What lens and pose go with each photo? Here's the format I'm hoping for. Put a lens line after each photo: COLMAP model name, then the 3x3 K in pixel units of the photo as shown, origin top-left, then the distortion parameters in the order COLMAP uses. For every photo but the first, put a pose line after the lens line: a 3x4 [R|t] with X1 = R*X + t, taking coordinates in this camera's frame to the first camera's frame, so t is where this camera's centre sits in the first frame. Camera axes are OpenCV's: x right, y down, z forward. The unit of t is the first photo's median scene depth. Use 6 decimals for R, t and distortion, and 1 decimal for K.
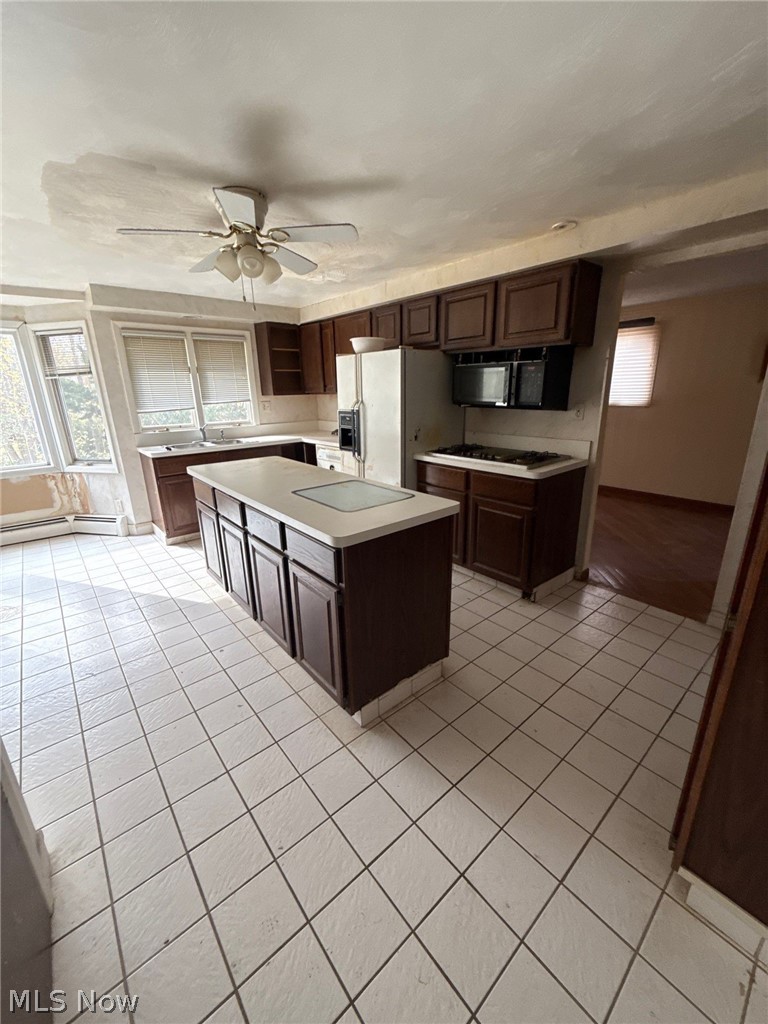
lens RADIAL K [[410.2, 0, 386.0], [0, 410.2, 513.2], [0, 0, 1]] dist [0.000849, -0.000419]
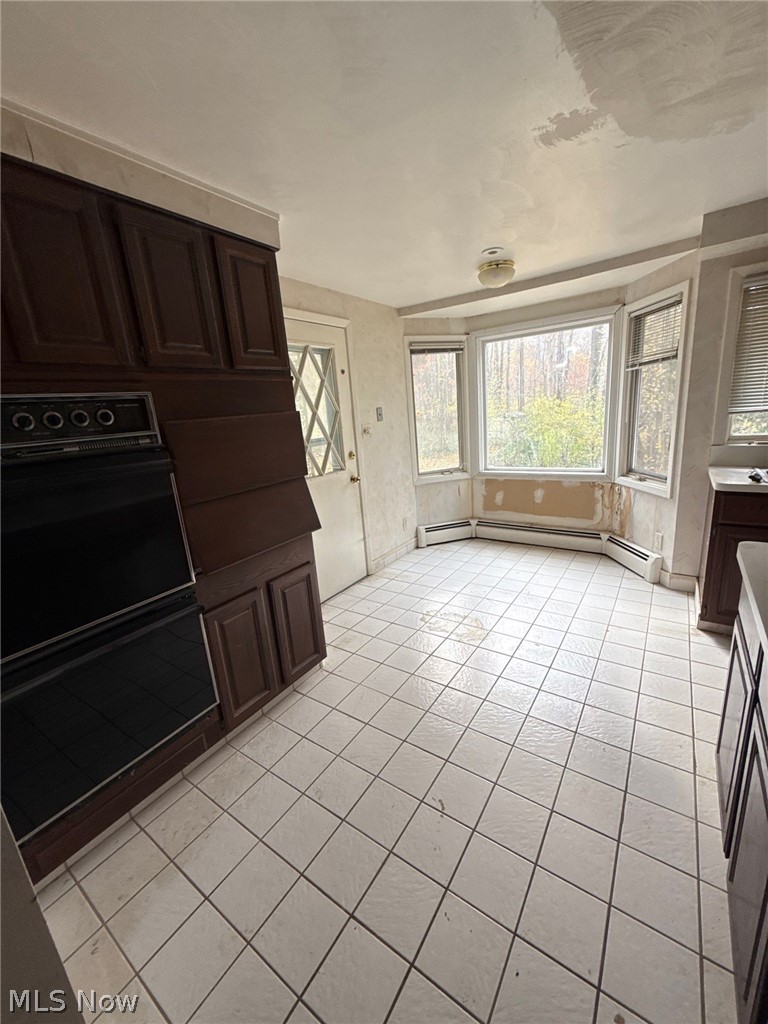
lens RADIAL K [[410.2, 0, 386.0], [0, 410.2, 513.2], [0, 0, 1]] dist [0.000849, -0.000419]
pose [[0.258785, 0.237208, -0.936356, -0.108390], [-0.212308, 0.959641, 0.184431, -0.097123], [0.942314, 0.151068, 0.298702, 0.324274]]
